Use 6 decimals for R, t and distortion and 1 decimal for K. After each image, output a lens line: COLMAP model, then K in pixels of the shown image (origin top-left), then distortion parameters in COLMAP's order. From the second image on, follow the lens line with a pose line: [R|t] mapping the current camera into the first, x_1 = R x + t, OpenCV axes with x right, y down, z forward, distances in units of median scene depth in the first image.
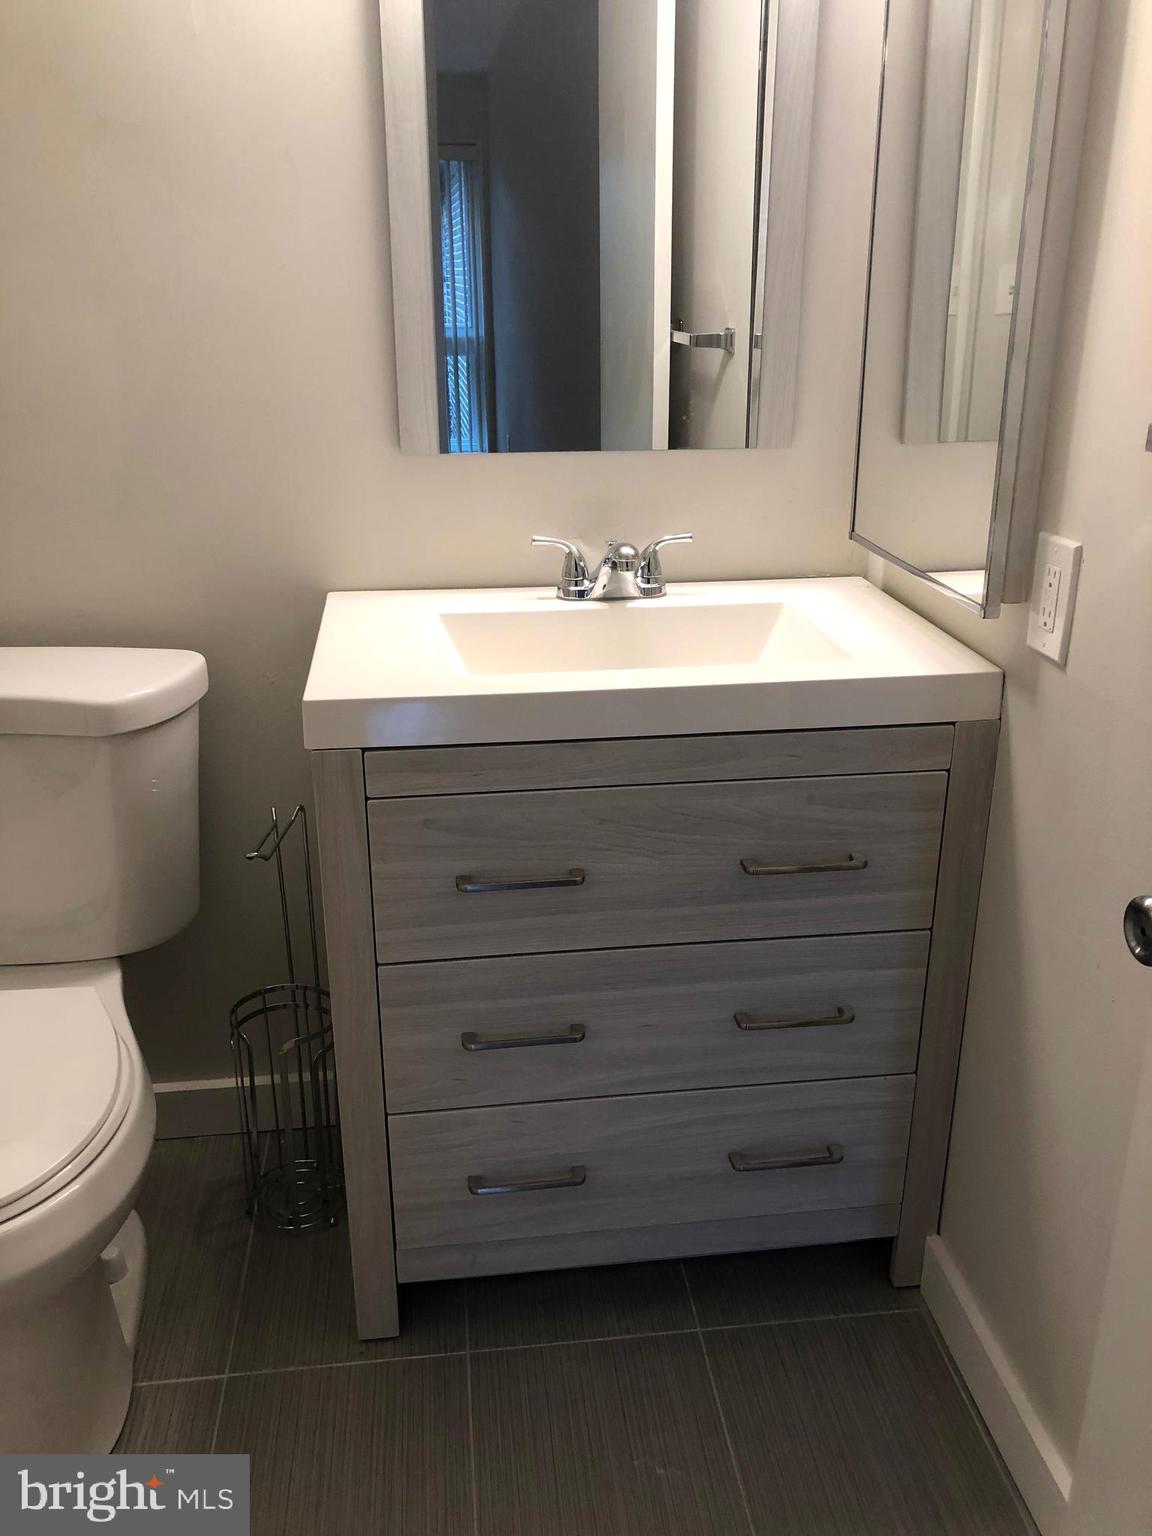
lens RADIAL K [[1257.2, 0, 576.0], [0, 1257.2, 768.0], [0, 0, 1]] dist [0.043790, -0.041096]
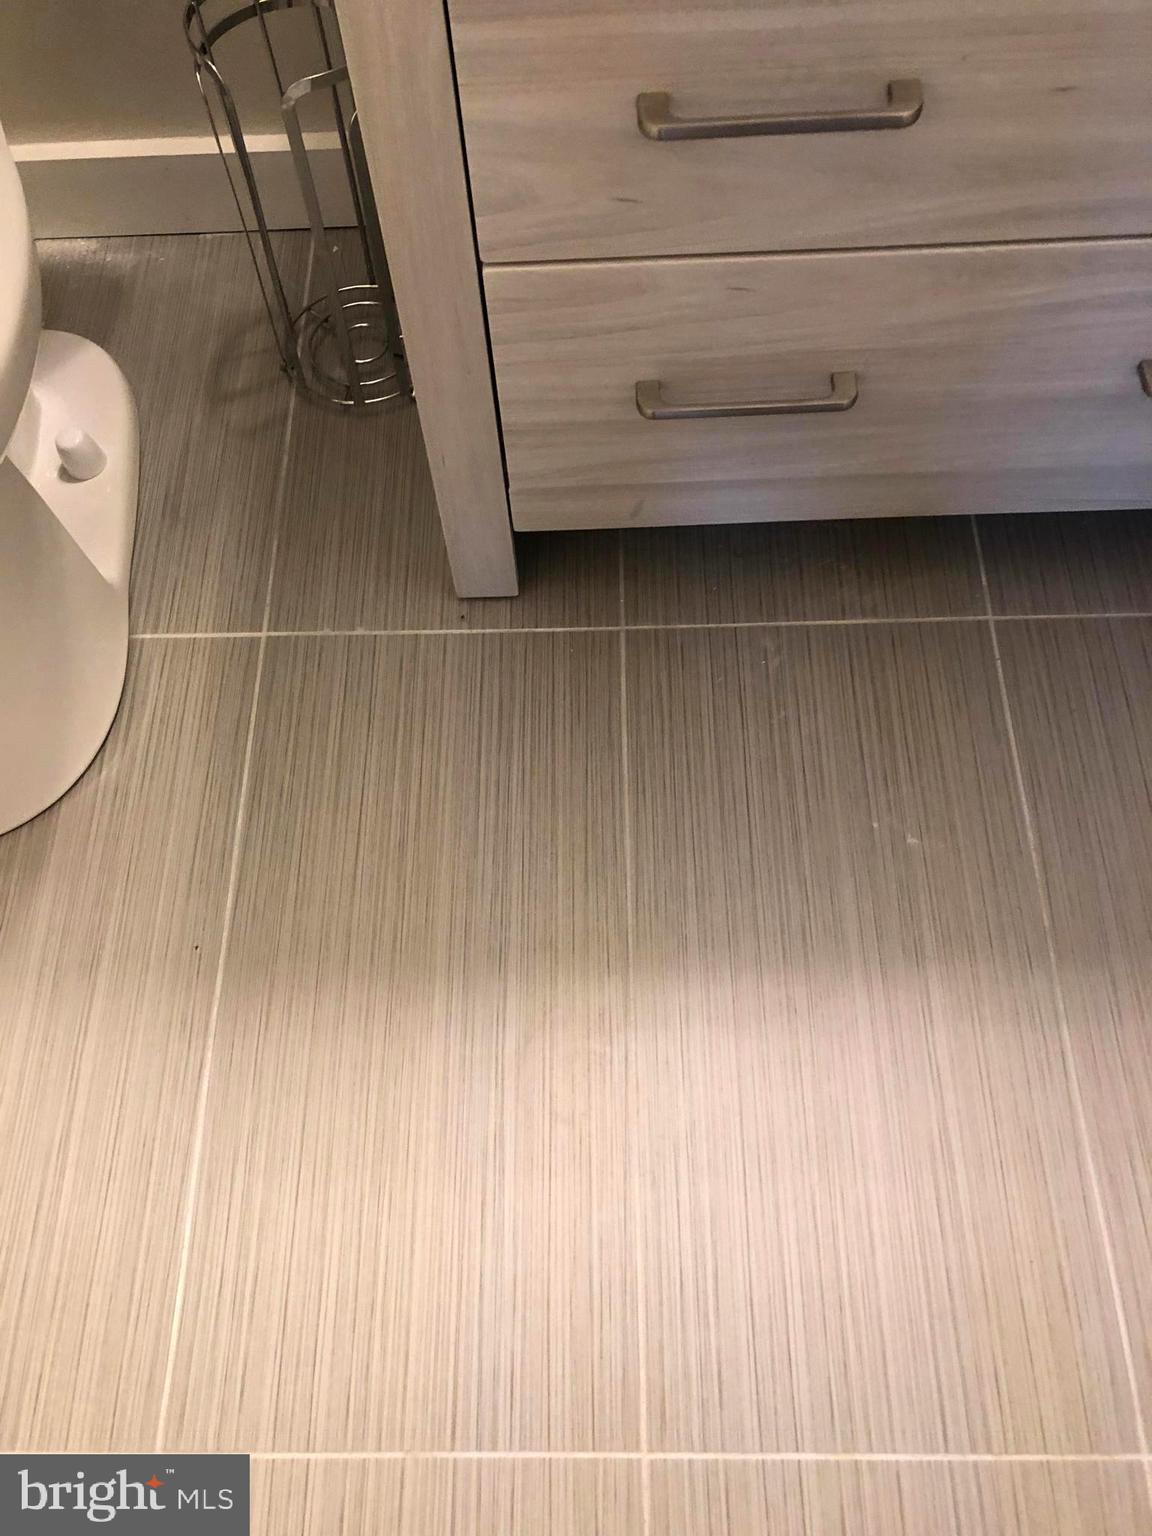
lens RADIAL K [[1288.6, 0, 565.4], [0, 1288.6, 766.9], [0, 0, 1]] dist [0.085442, -0.094617]
pose [[0.992505, 0.084919, -0.087880, -0.050917], [-0.006076, 0.752521, 0.658540, 0.078738], [0.122054, -0.653070, 0.747397, 0.459962]]
